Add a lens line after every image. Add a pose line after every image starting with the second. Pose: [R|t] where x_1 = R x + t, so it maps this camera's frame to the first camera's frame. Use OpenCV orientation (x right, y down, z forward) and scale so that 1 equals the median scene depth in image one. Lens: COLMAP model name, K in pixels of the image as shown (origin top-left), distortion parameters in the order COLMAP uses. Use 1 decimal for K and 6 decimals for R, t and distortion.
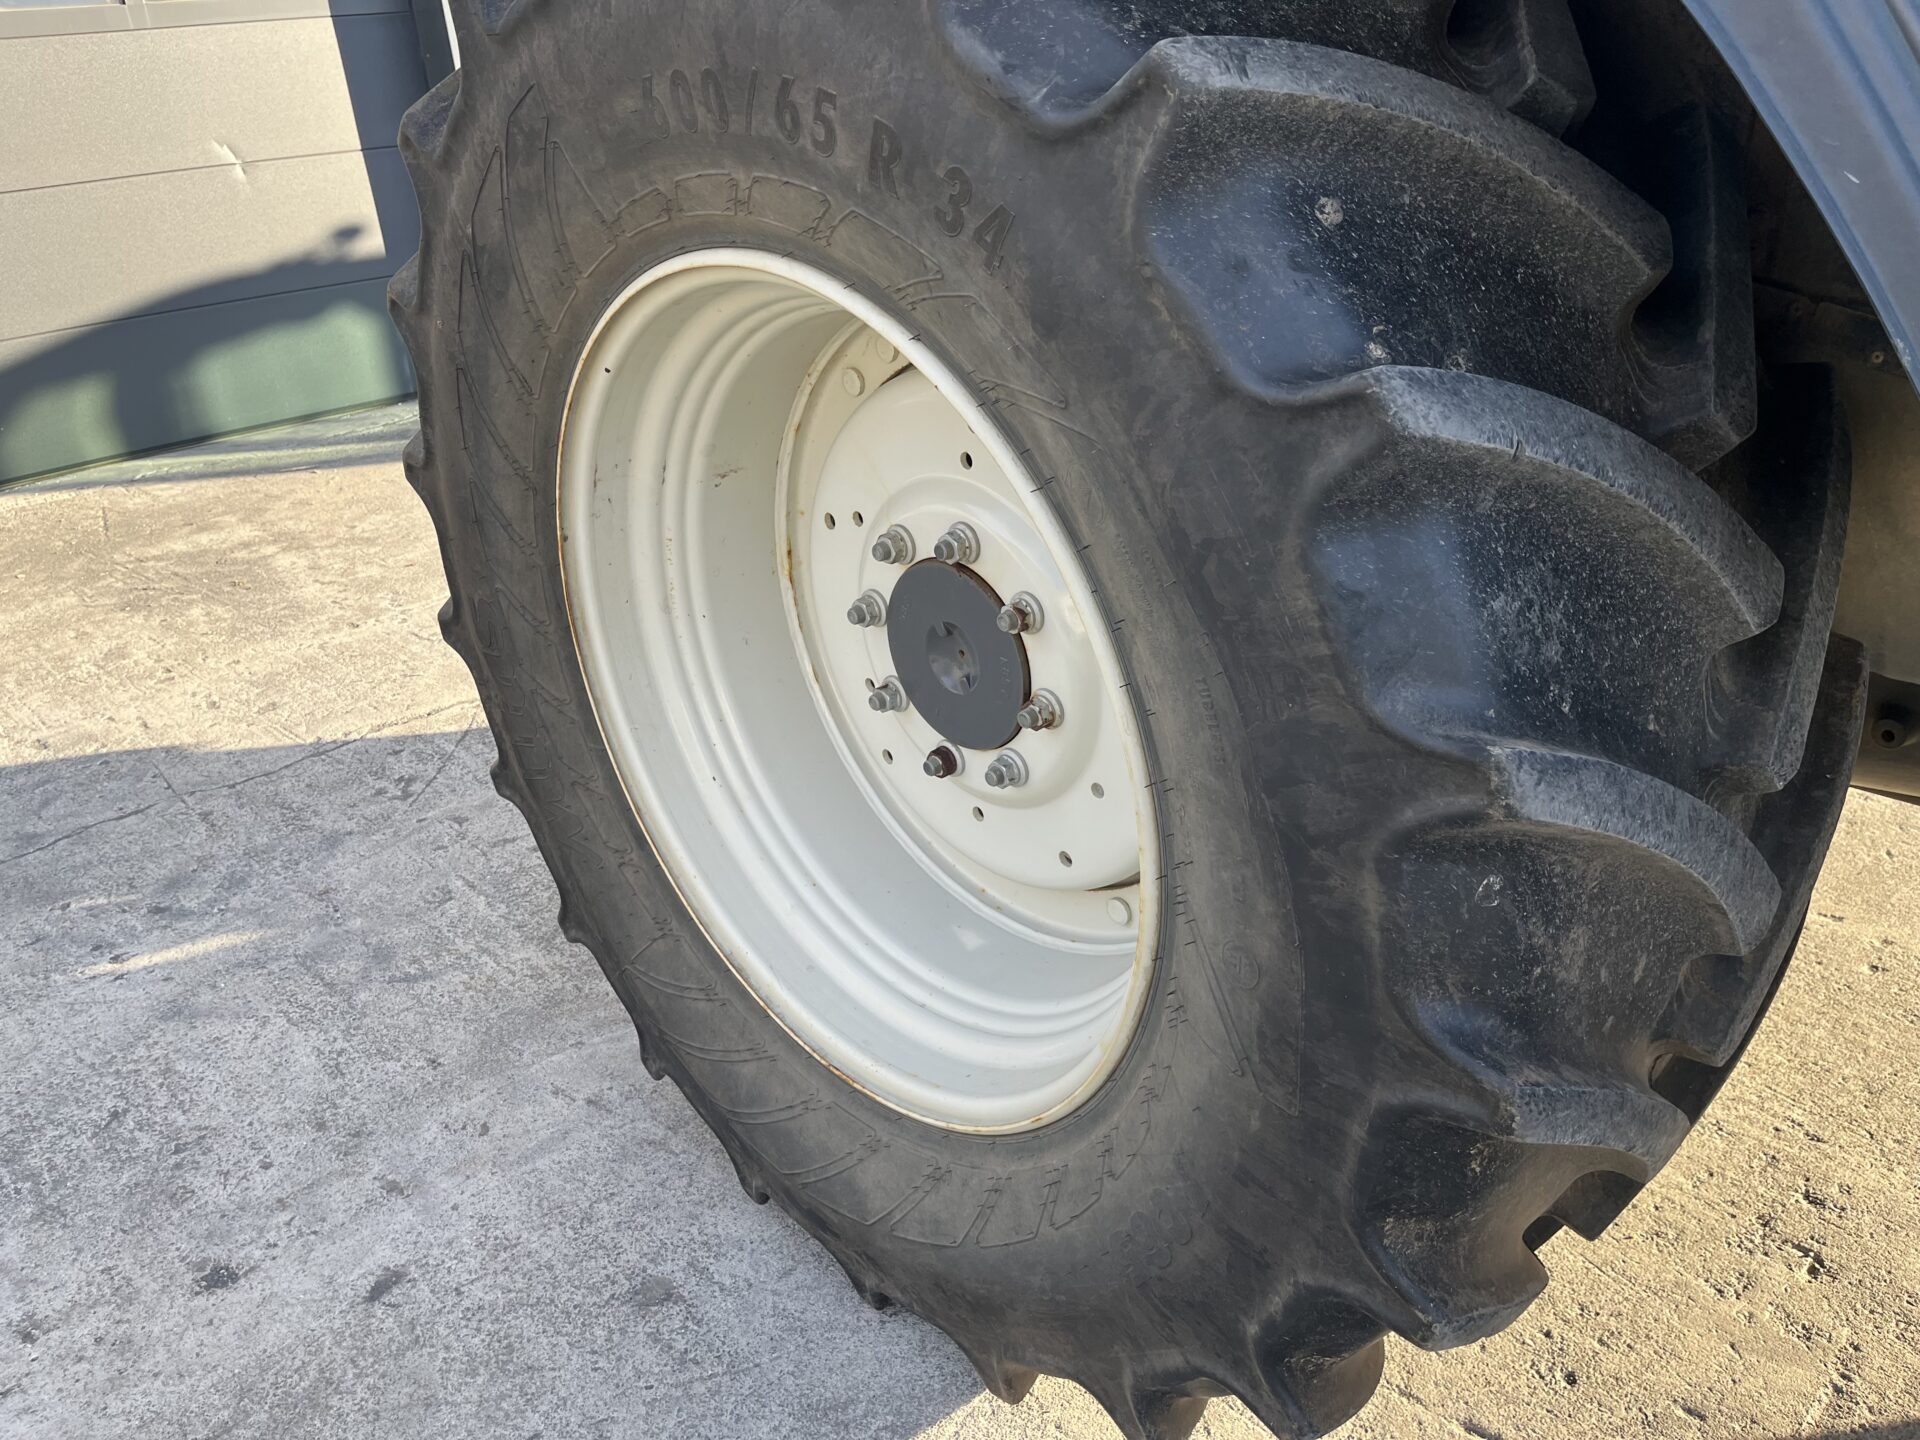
lens RADIAL K [[1446.2, 0, 958.4], [0, 1446.2, 722.9], [0, 0, 1]] dist [0.054613, -0.078104]
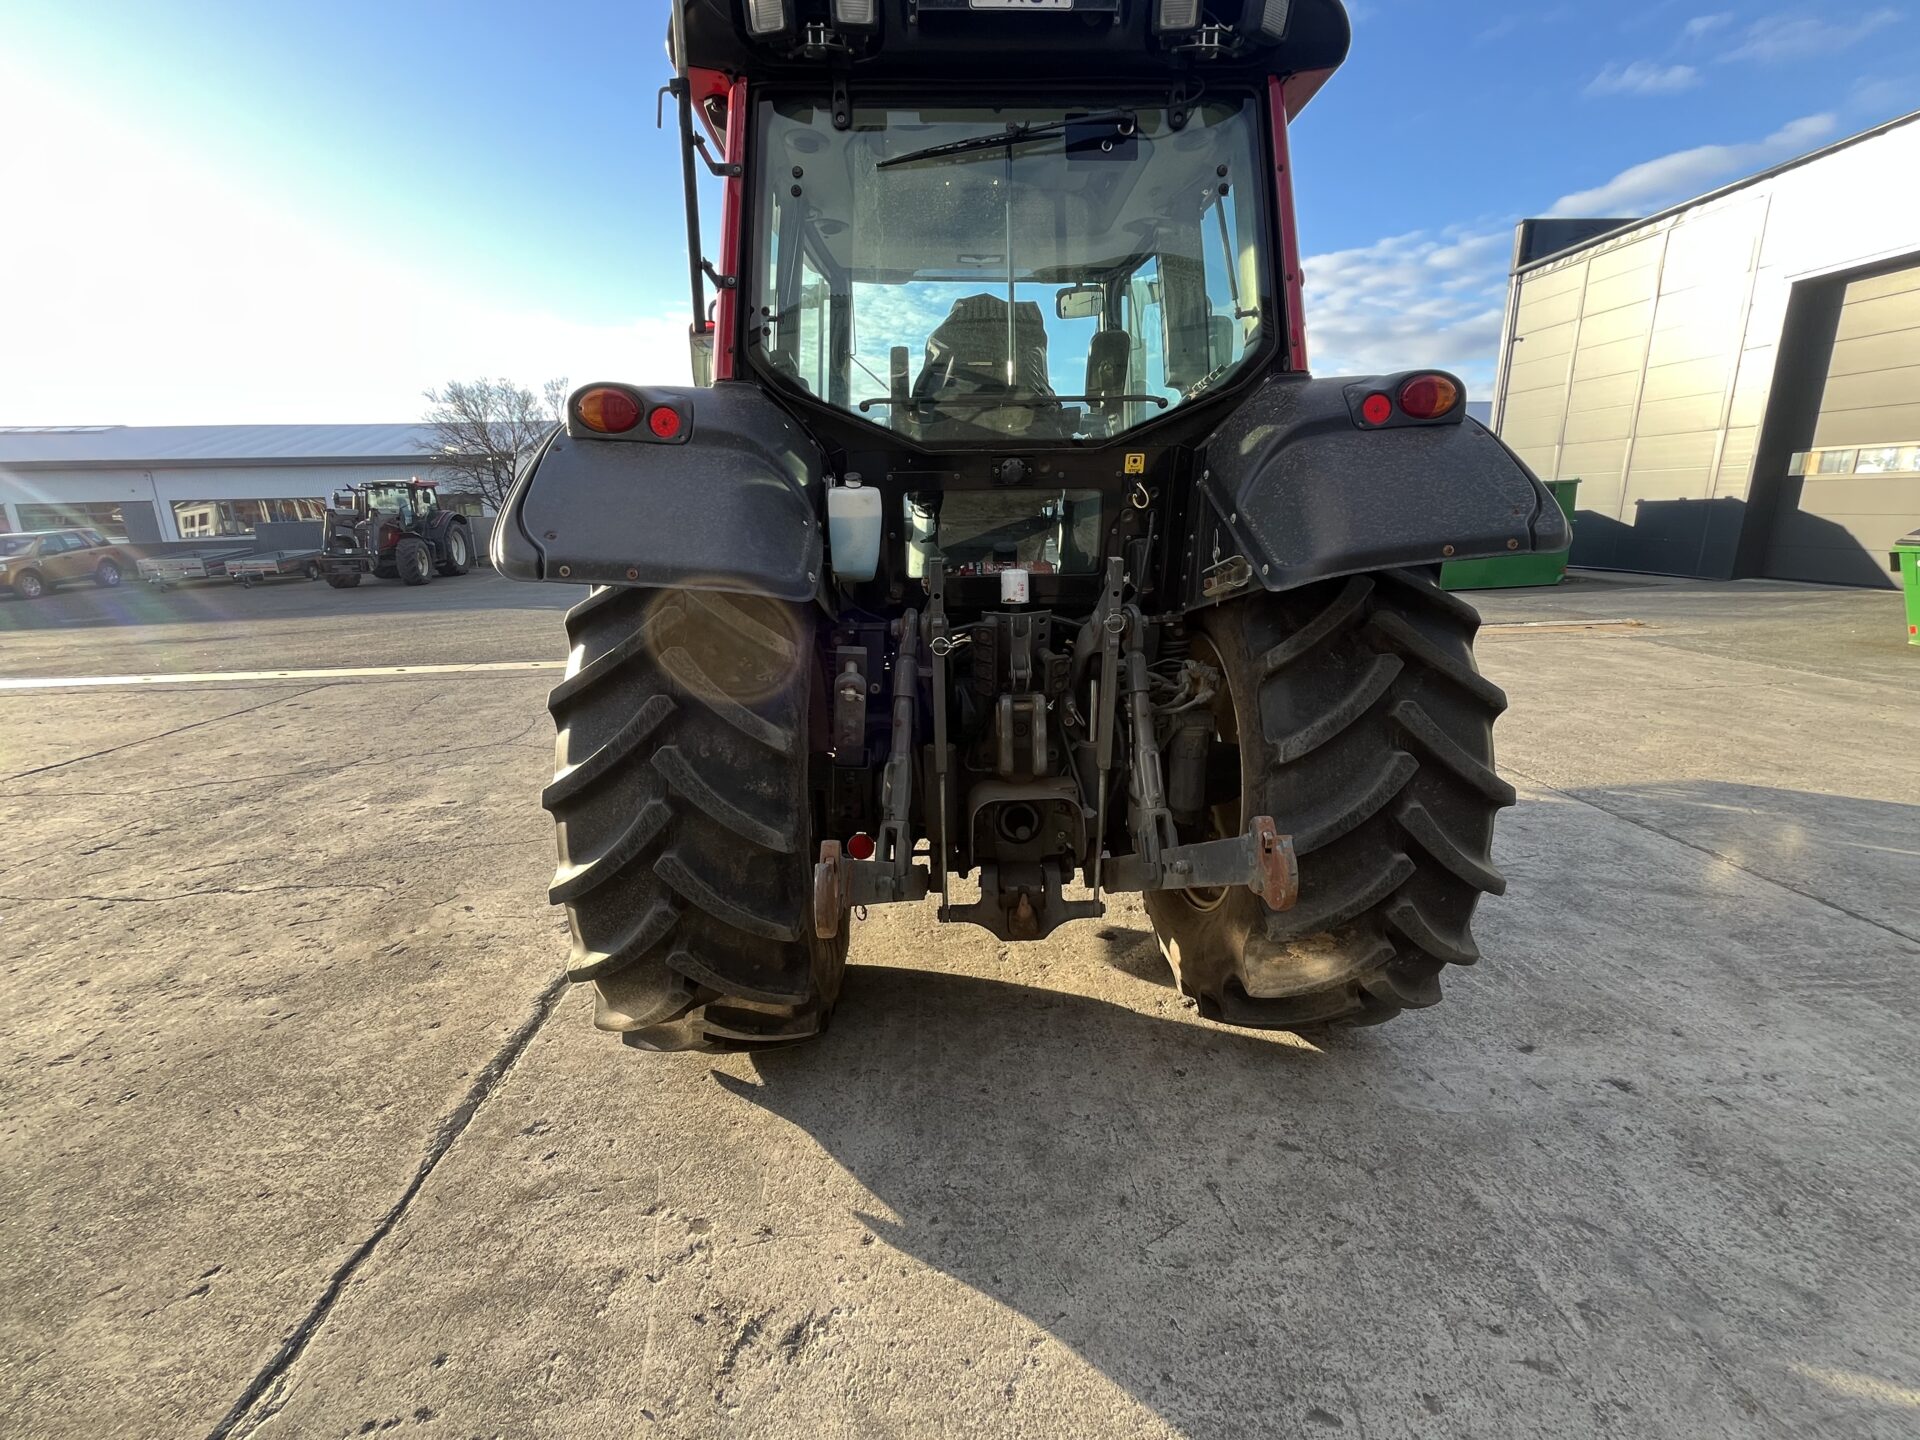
lens RADIAL K [[824.0, 0, 952.1], [0, 824.0, 713.0], [0, 0, 1]] dist [-0.006786, 0.000273]
pose [[-0.745163, -0.076819, 0.662443, -0.434567], [0.347498, 0.803099, 0.484021, -0.824693], [-0.569189, 0.590873, -0.571745, 1.591381]]
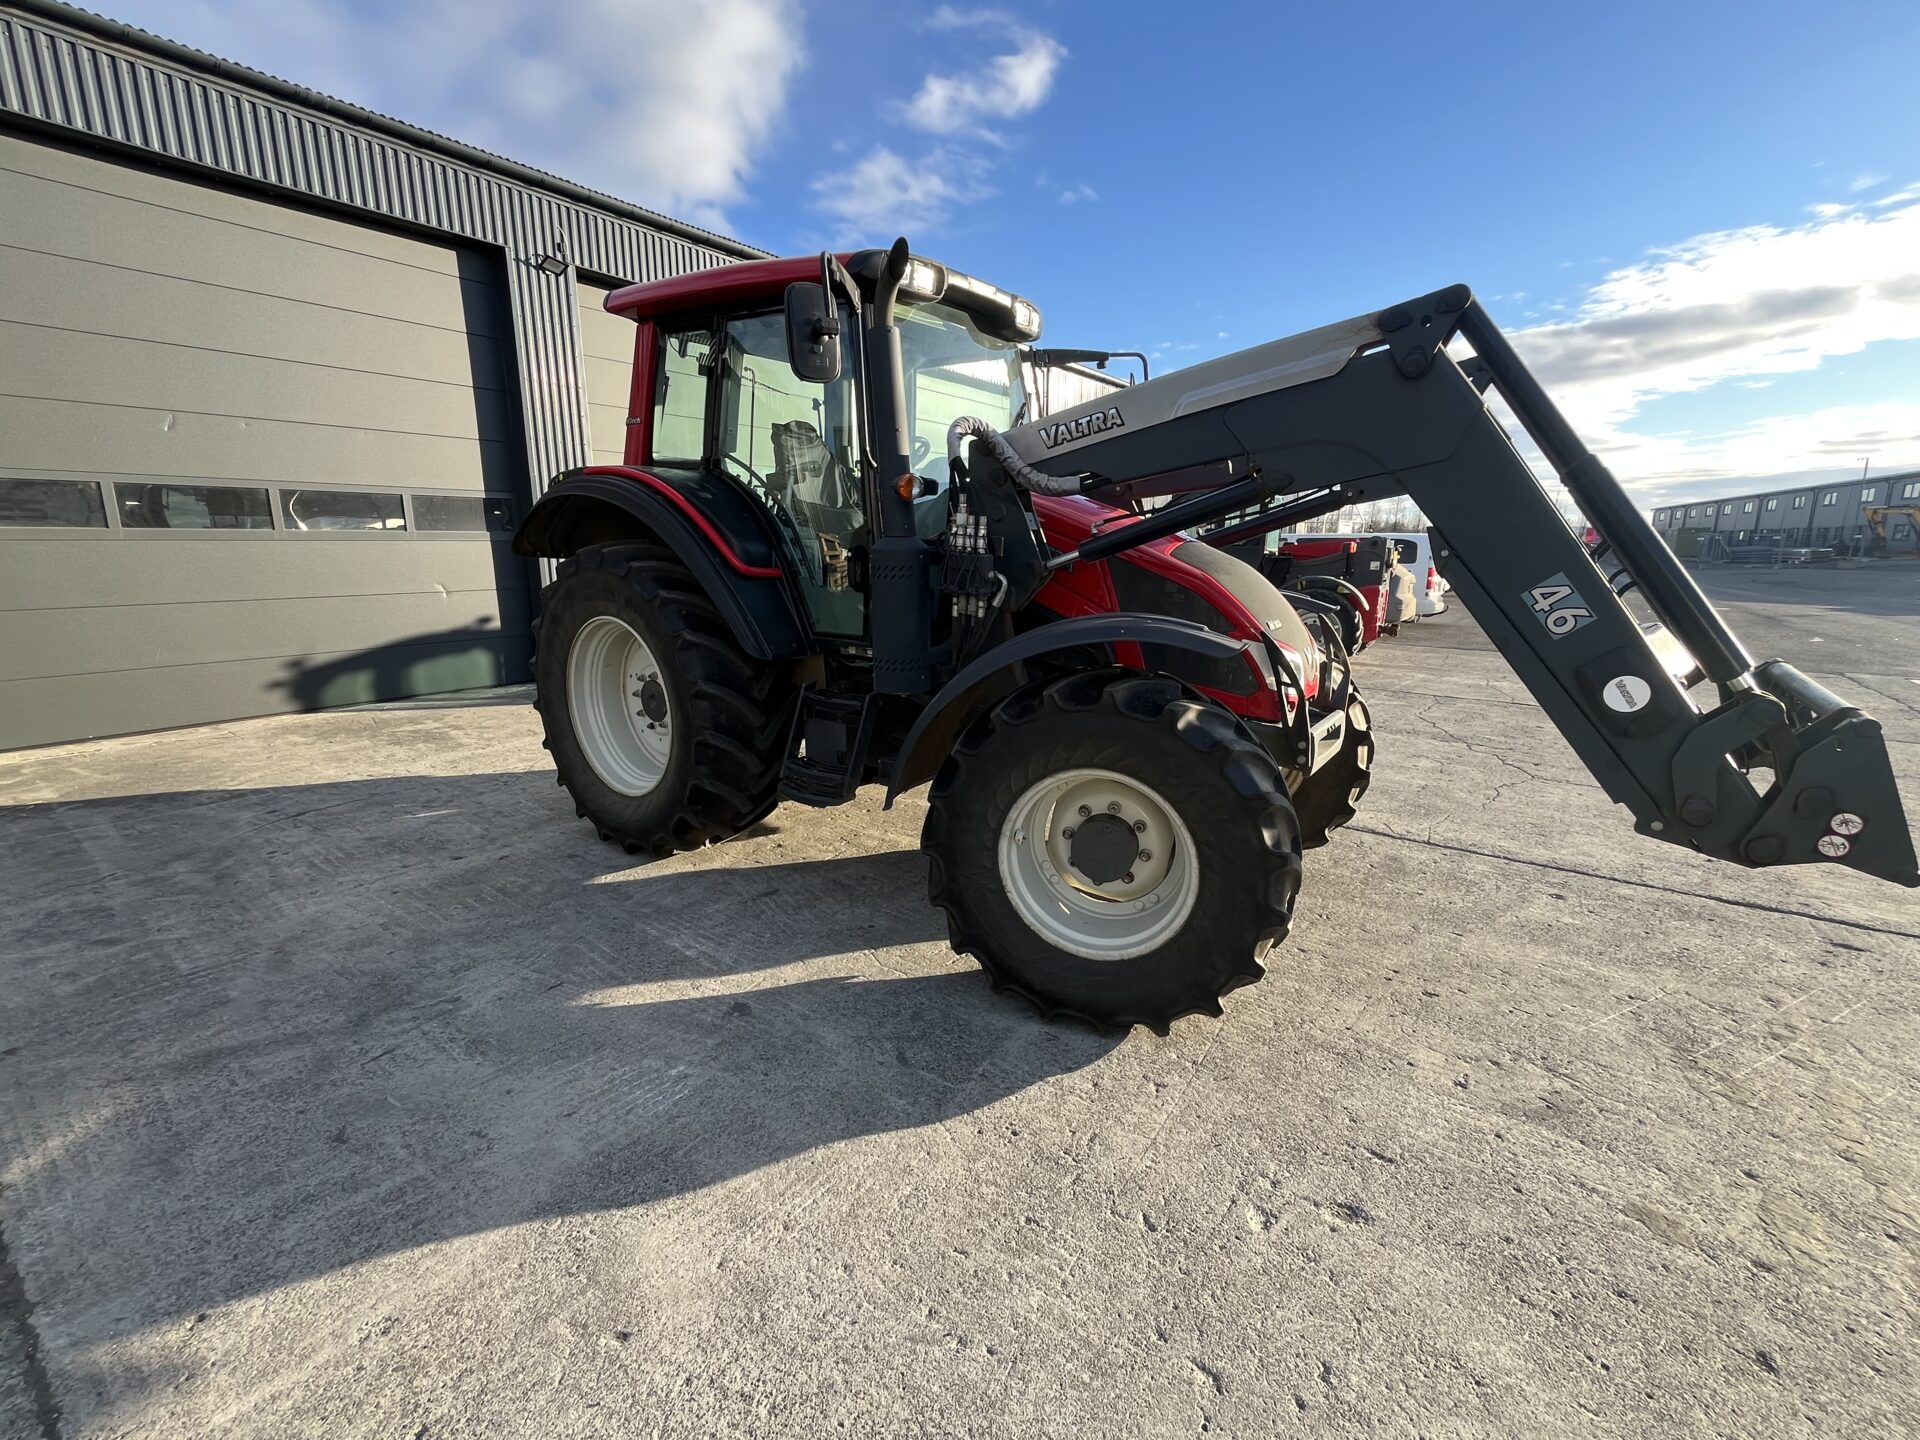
lens RADIAL K [[824.0, 0, 961.9], [0, 824.0, 716.3], [0, 0, 1]] dist [-0.006786, 0.000273]
pose [[0.982493, 0.028997, 0.184030, 0.343360], [0.015759, 0.971337, -0.237183, 0.457066], [-0.185632, 0.235931, 0.953875, -1.212641]]
